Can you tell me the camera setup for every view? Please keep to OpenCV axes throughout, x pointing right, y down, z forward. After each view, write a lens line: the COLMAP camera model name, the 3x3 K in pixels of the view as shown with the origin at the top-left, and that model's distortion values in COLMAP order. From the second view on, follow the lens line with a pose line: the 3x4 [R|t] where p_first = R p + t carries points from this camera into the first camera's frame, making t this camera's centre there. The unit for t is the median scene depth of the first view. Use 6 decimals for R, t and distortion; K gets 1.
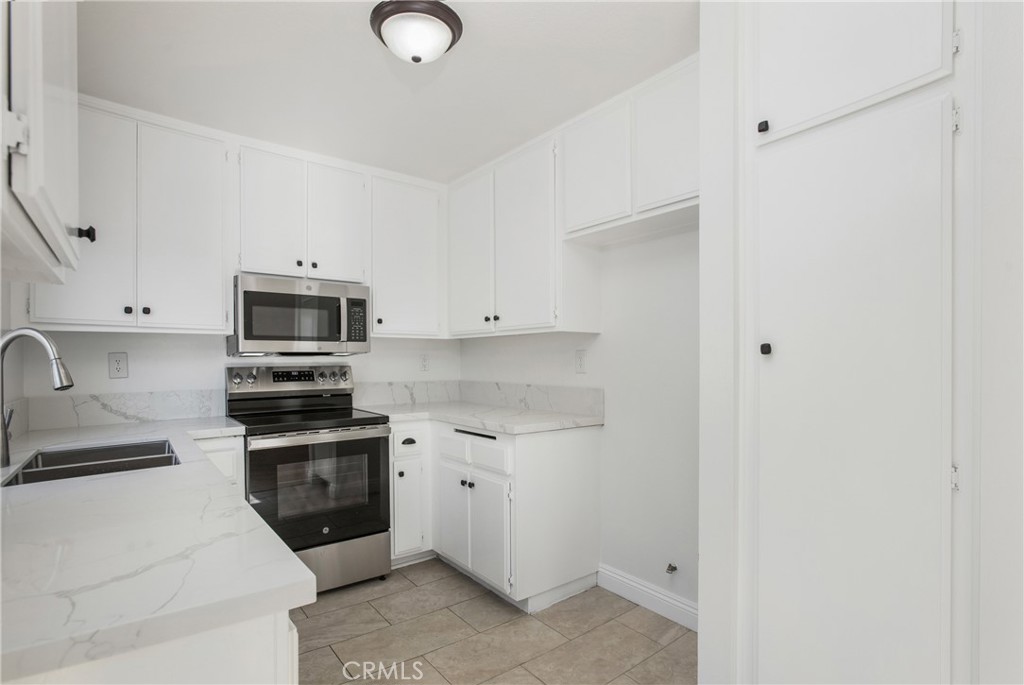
lens RADIAL K [[500.5, 0, 507.7], [0, 500.5, 357.4], [0, 0, 1]] dist [-0.022283, 0.001343]
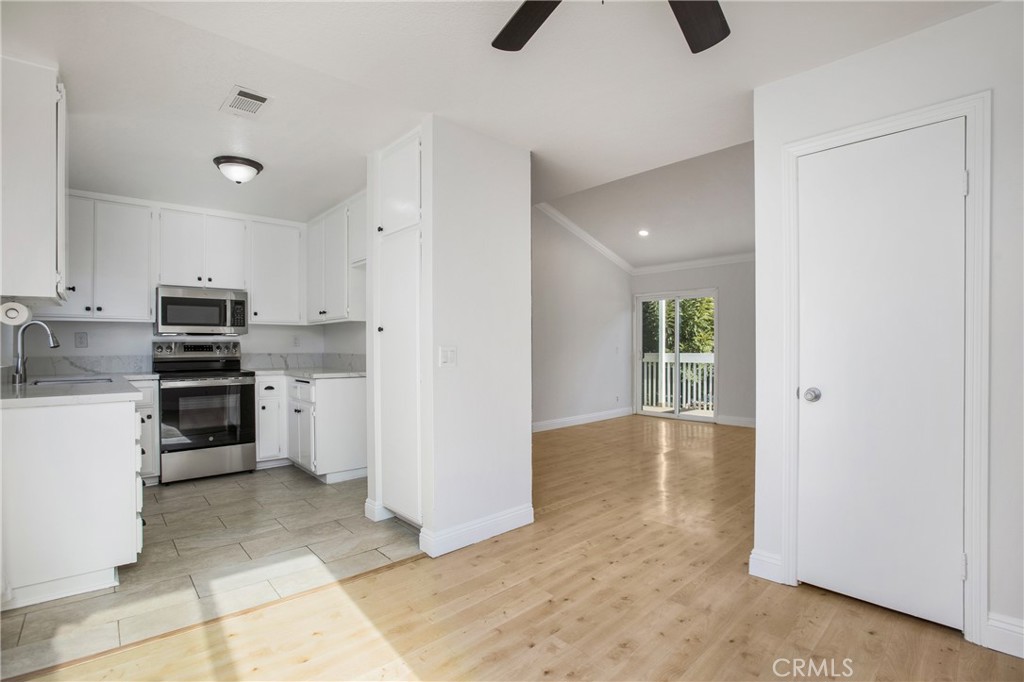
lens RADIAL K [[500.5, 0, 519.4], [0, 500.5, 344.8], [0, 0, 1]] dist [-0.022283, 0.001343]
pose [[0.999142, -0.000400, 0.041409, 0.565736], [0.000437, 1.000000, -0.000879, 0.030272], [-0.041409, 0.000896, 0.999142, -0.671454]]
